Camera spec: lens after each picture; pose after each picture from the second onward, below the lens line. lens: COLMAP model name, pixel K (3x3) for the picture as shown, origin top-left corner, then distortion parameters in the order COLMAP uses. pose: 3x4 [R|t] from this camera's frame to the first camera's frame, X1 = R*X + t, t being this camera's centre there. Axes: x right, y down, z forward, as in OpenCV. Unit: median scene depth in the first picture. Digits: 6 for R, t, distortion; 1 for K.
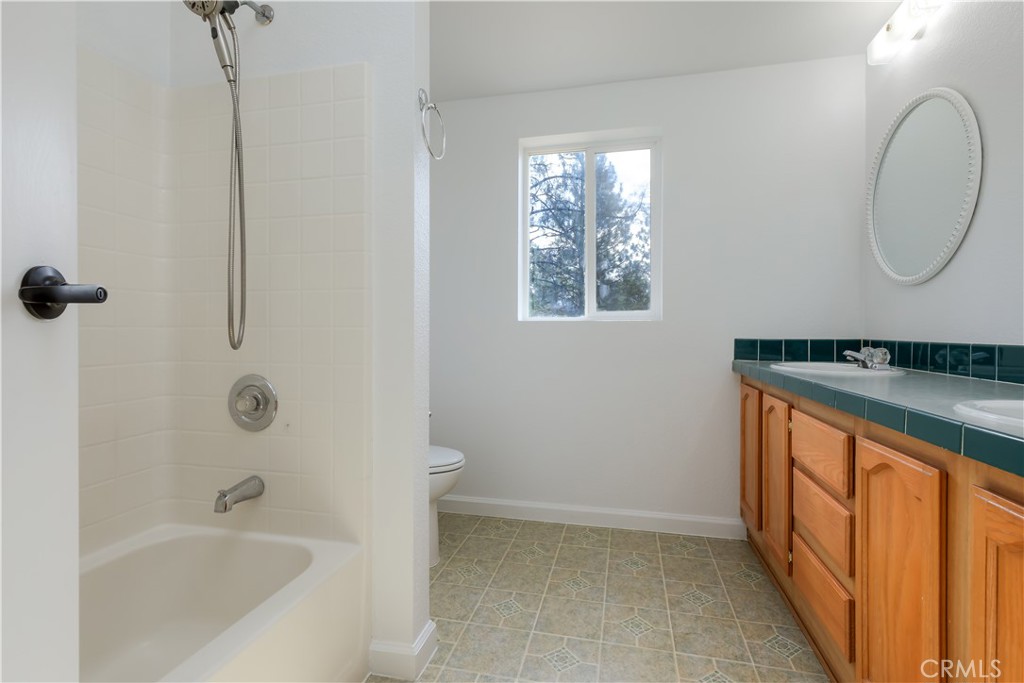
lens RADIAL K [[469.9, 0, 512.9], [0, 469.9, 335.8], [0, 0, 1]] dist [0.001092, -0.000288]
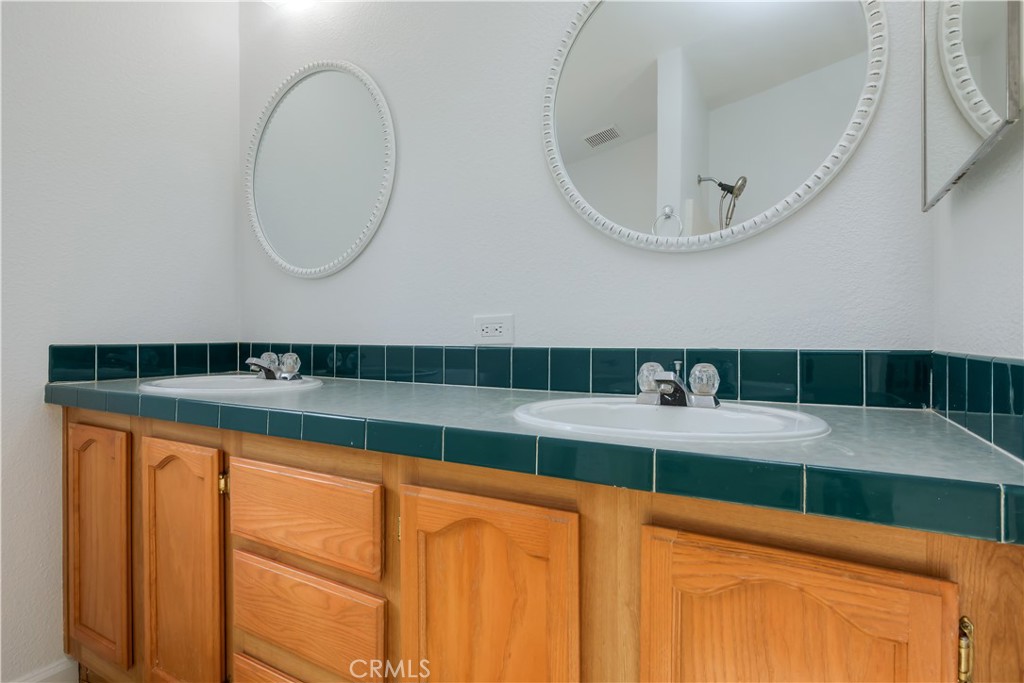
lens RADIAL K [[521.4, 0, 511.8], [0, 521.4, 335.7], [0, 0, 1]] dist [-0.003439, -0.001803]
pose [[0.273295, -0.005404, 0.961915, 0.034370], [0.009397, 0.999952, 0.002948, -0.002864], [-0.961884, 0.008233, 0.273332, 0.439067]]
